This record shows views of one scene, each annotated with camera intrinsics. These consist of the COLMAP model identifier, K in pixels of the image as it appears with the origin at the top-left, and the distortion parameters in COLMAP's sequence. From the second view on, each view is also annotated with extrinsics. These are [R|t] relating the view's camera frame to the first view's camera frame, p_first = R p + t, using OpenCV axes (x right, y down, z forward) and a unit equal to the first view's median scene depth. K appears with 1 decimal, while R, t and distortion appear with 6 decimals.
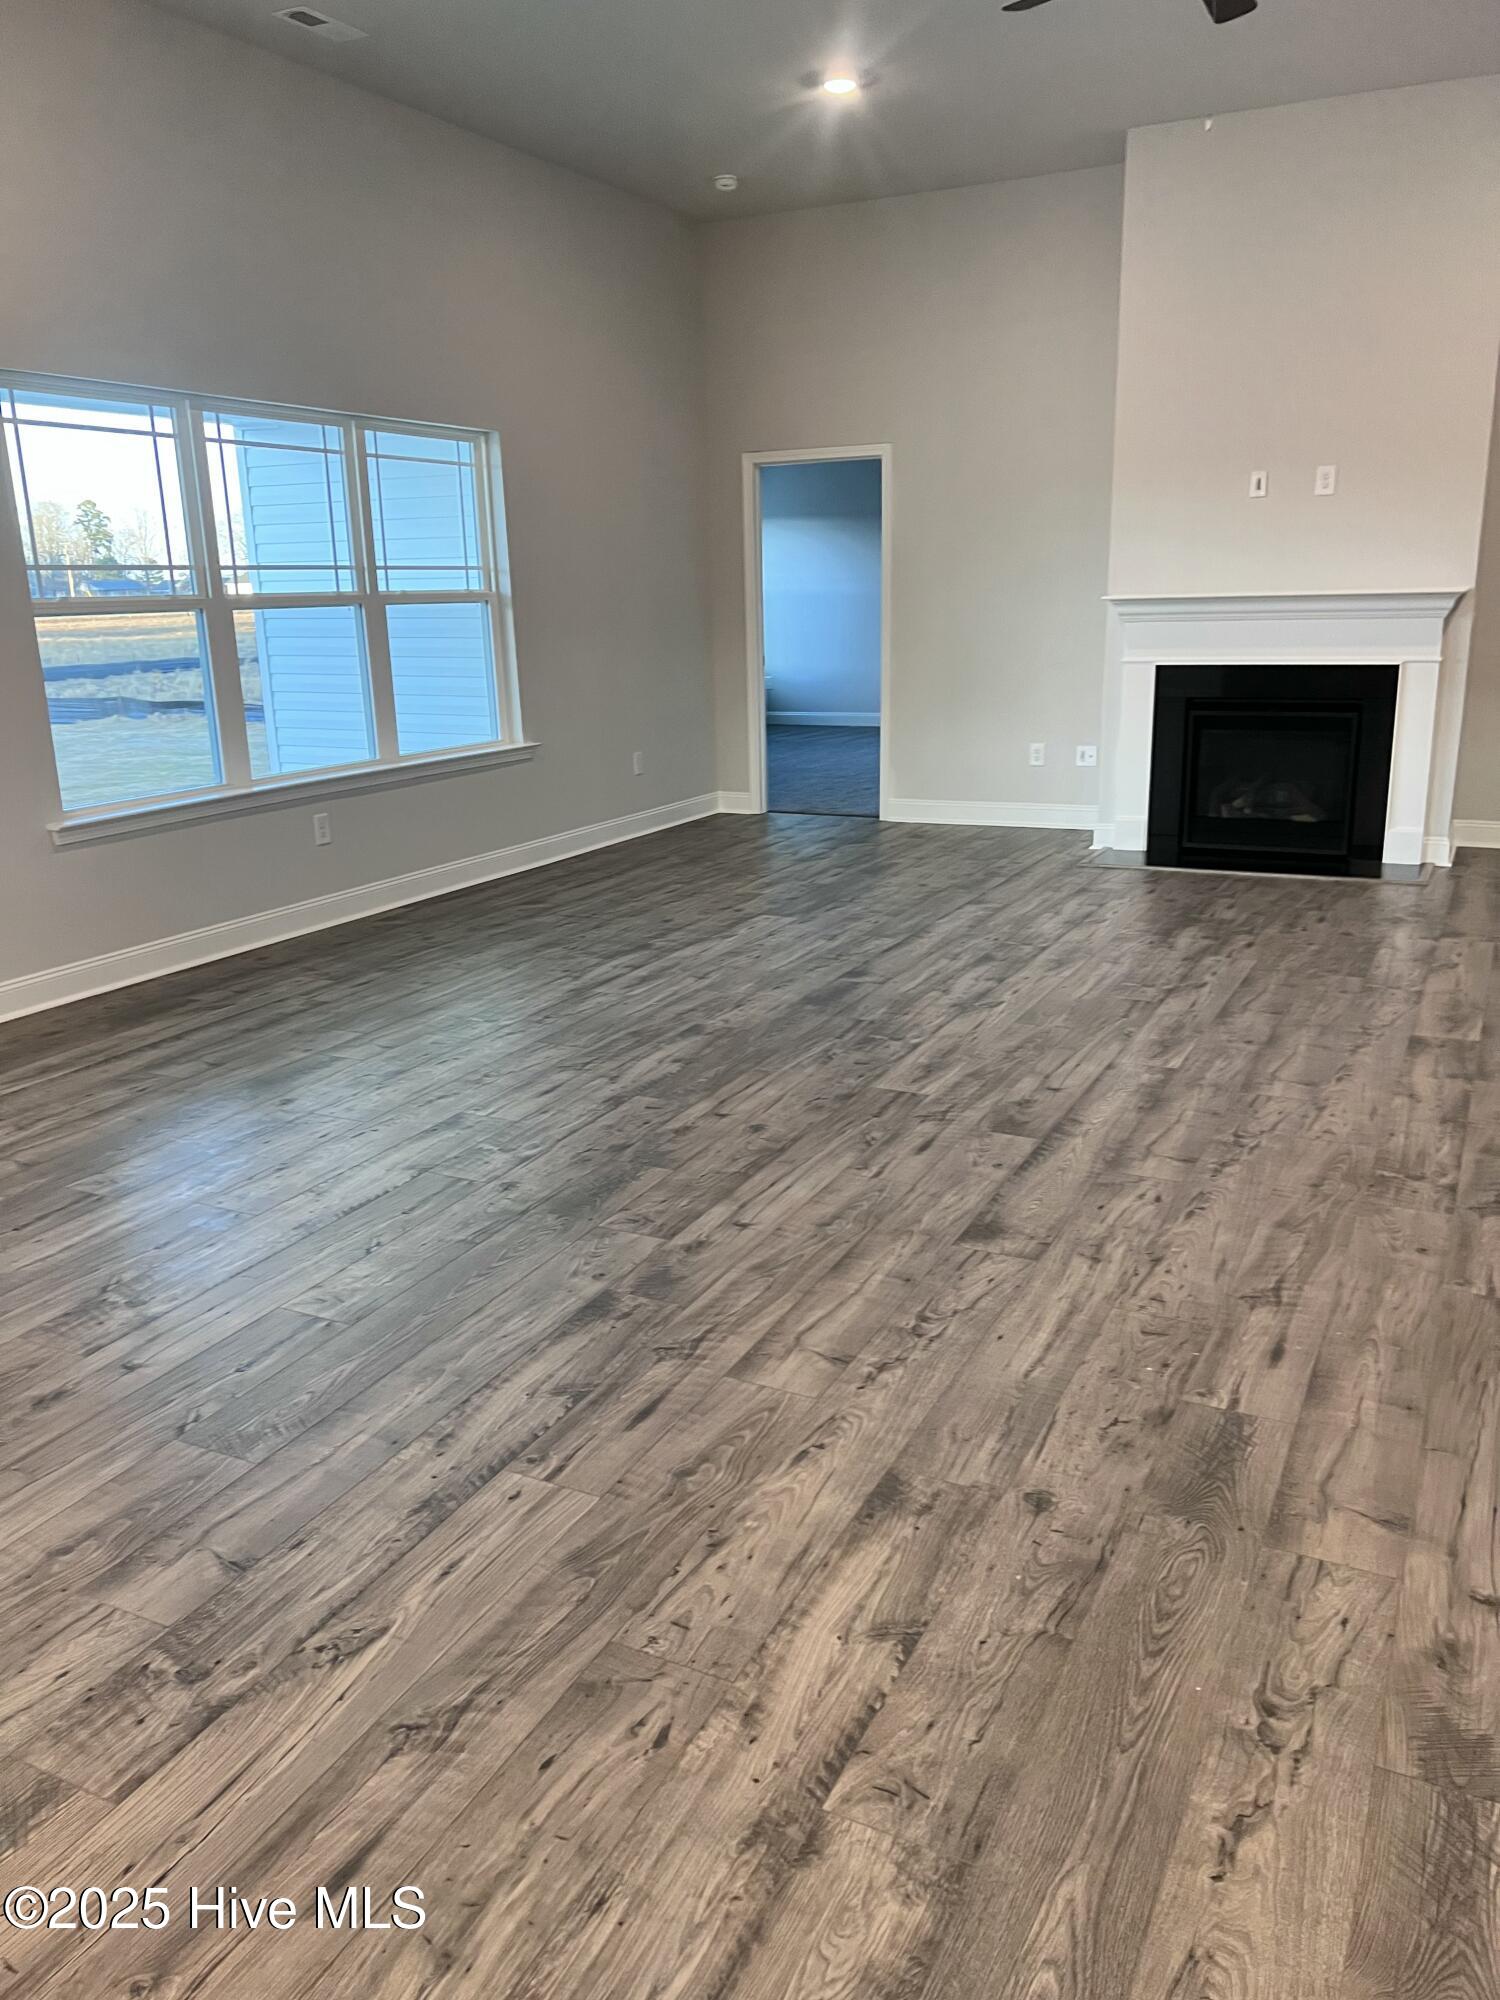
lens RADIAL K [[1499.5, 0, 748.9], [0, 1499.5, 991.4], [0, 0, 1]] dist [0.068329, -0.078912]
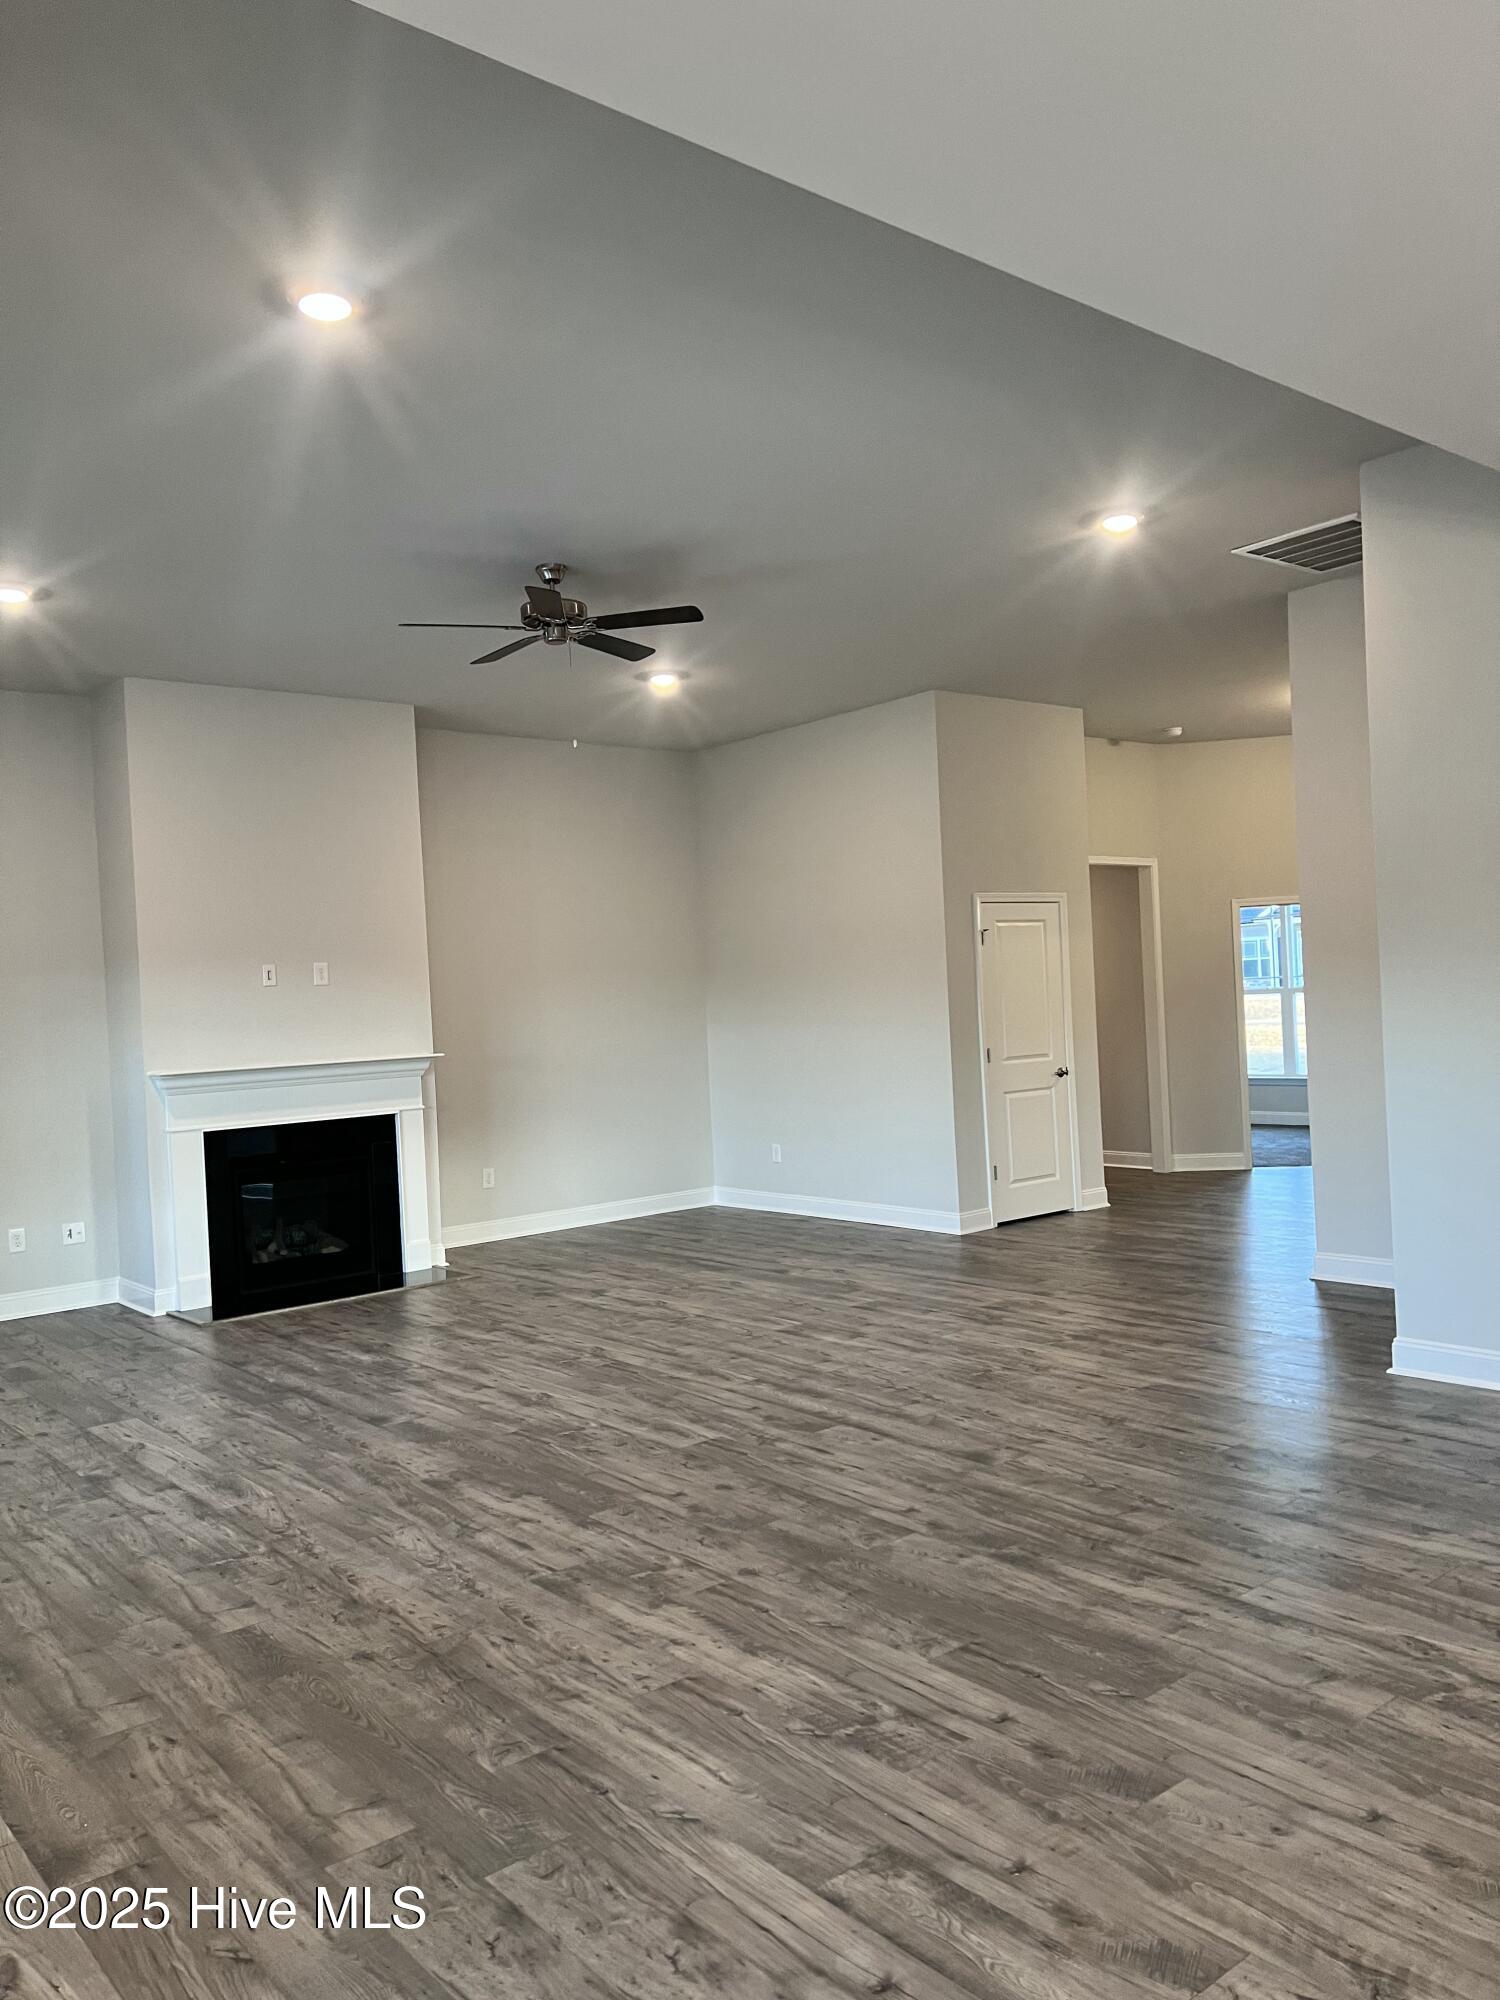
lens RADIAL K [[1499.5, 0, 755.8], [0, 1499.5, 978.4], [0, 0, 1]] dist [0.068329, -0.078912]
pose [[0.400396, 0.017405, 0.916177, -0.943476], [0.276055, 0.951080, -0.138712, -0.102296], [-0.873771, 0.308455, 0.376004, 0.360620]]
